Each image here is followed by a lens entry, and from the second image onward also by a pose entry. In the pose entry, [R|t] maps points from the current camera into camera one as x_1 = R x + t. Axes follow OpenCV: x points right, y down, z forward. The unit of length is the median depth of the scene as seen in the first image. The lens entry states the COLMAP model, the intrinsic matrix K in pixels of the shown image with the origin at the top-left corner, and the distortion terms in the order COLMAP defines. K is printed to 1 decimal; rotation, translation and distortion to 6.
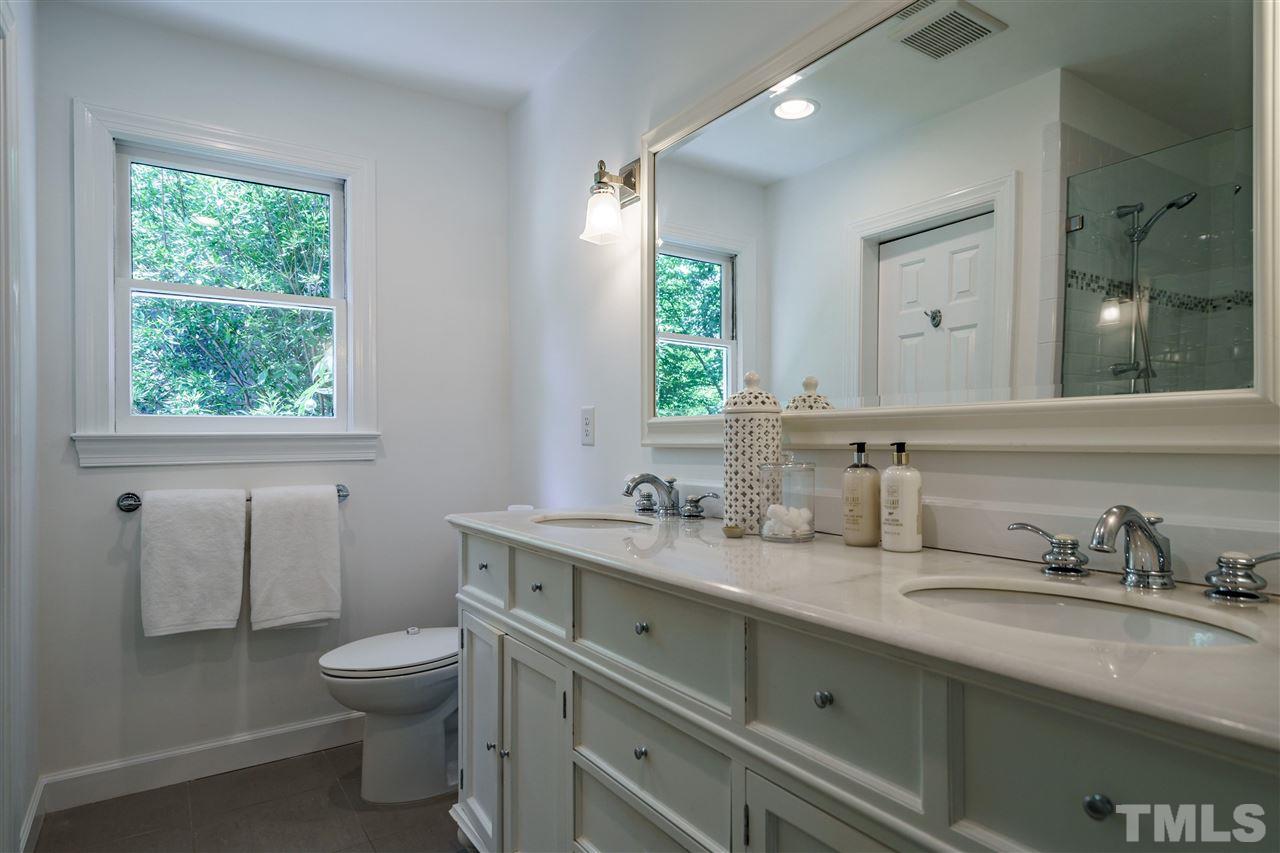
lens RADIAL K [[733.7, 0, 635.6], [0, 733.7, 441.9], [0, 0, 1]] dist [0.012084, 0.003357]
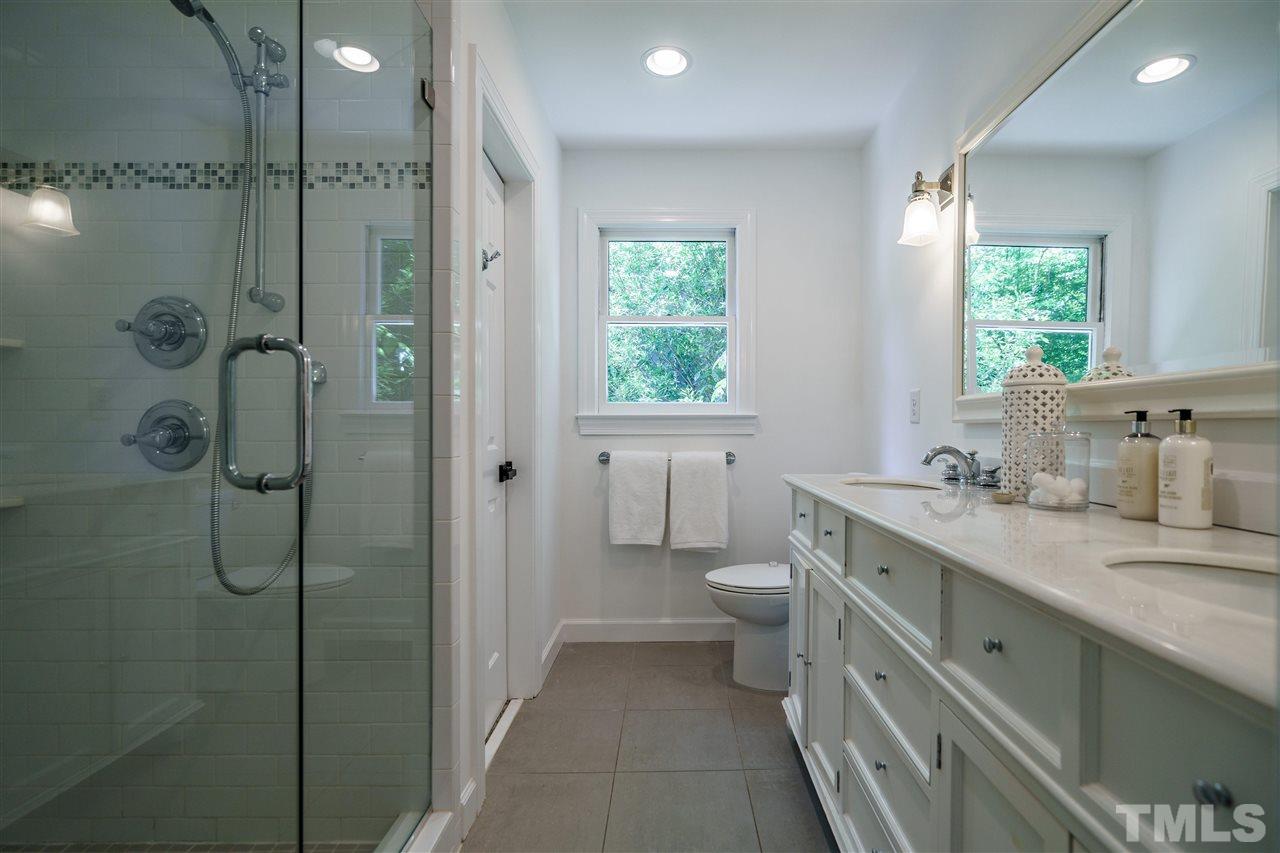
lens RADIAL K [[590.1, 0, 671.6], [0, 590.1, 437.1], [0, 0, 1]] dist [0.000923, 0.001370]
pose [[0.843029, 0.016781, -0.537606, 0.129848], [-0.009398, 0.999820, 0.016472, 0.017447], [0.537785, -0.008834, 0.843036, 0.018194]]
